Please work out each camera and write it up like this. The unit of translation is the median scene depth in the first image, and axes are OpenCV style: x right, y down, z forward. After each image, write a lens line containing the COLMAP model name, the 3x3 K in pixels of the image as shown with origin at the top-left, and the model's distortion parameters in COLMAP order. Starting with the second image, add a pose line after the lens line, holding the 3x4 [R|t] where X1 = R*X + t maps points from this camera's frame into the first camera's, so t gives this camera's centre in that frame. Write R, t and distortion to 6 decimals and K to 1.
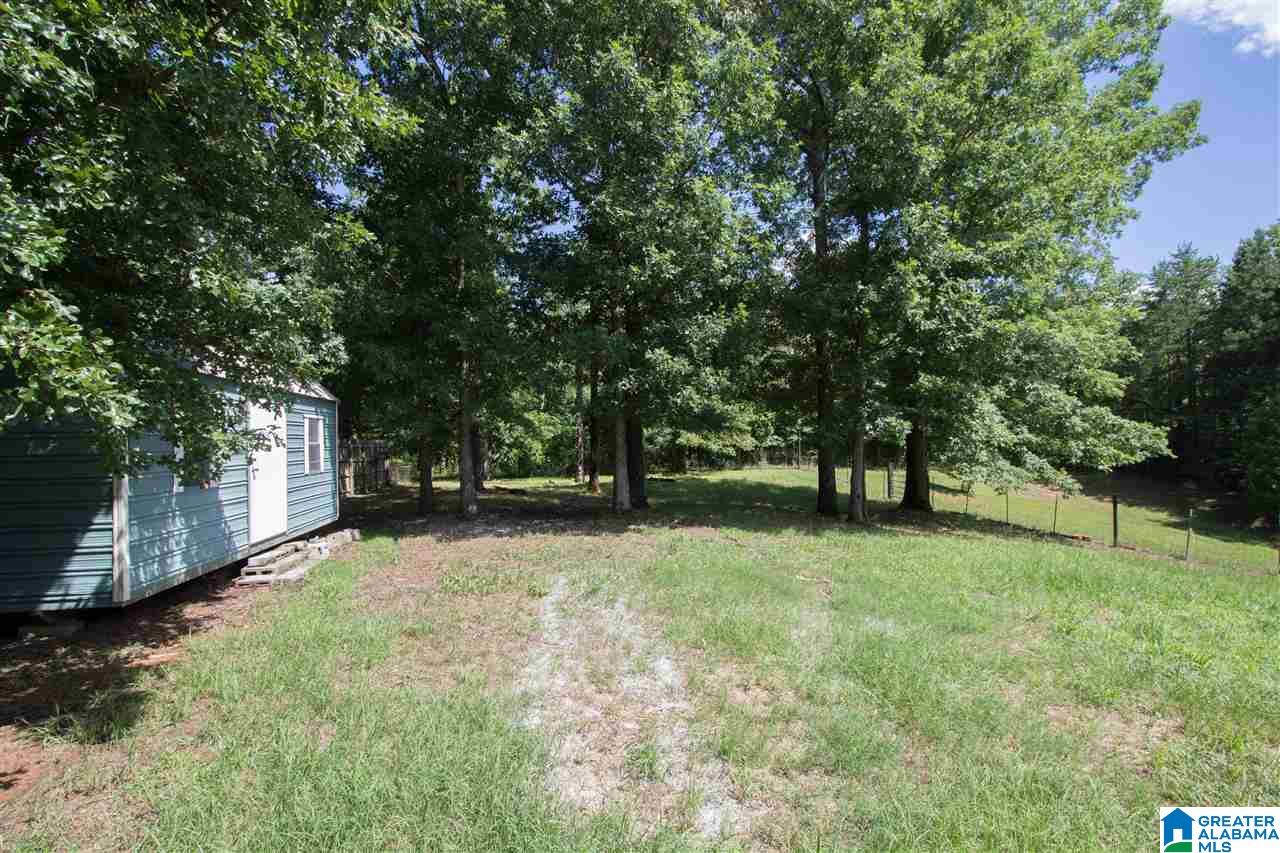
lens RADIAL K [[573.7, 0, 640.0], [0, 573.7, 426.5], [0, 0, 1]] dist [-0.019833, -0.000512]
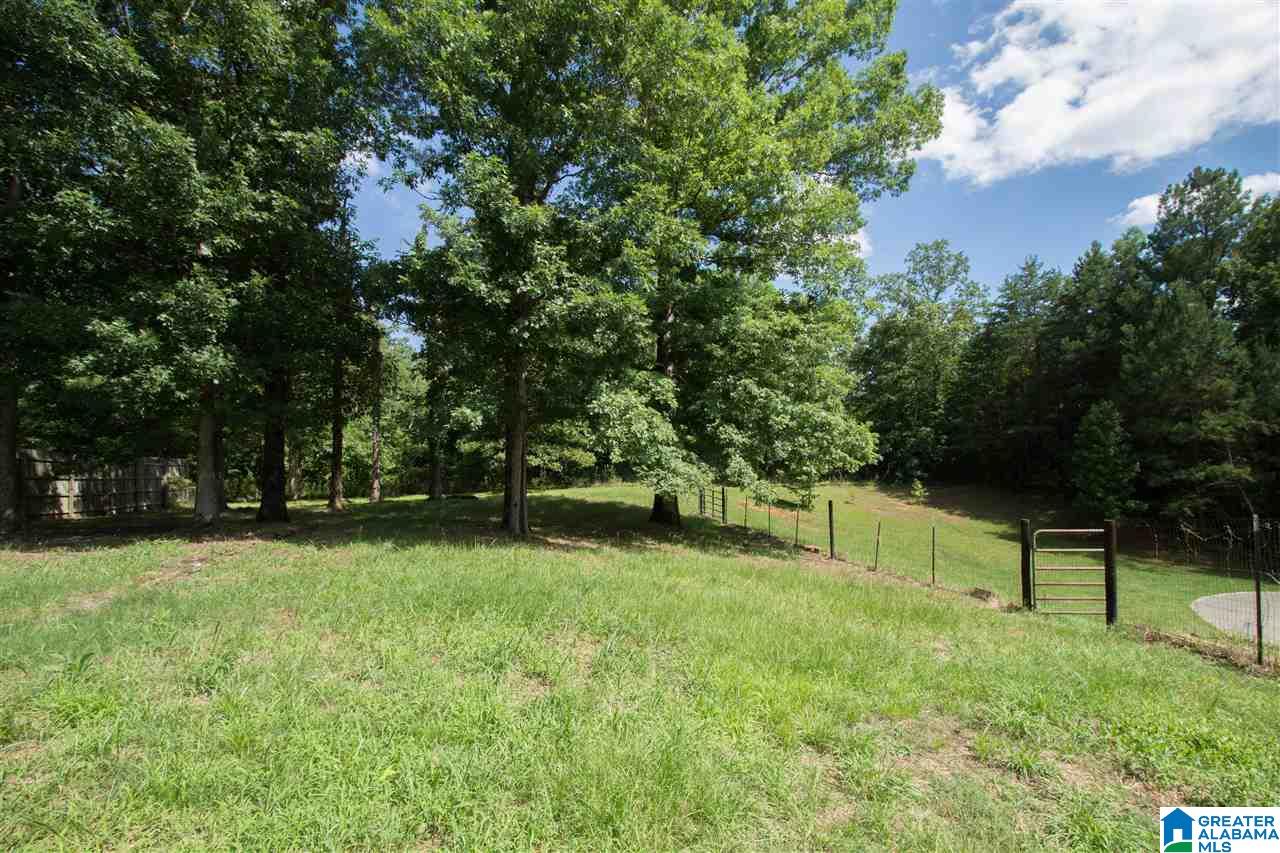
lens RADIAL K [[573.7, 0, 640.0], [0, 573.7, 426.5], [0, 0, 1]] dist [-0.019833, -0.000512]
pose [[0.997832, -0.007111, 0.065422, 0.228172], [0.009965, 0.999008, -0.043410, 0.019149], [-0.065049, 0.043968, 0.996913, 0.048705]]
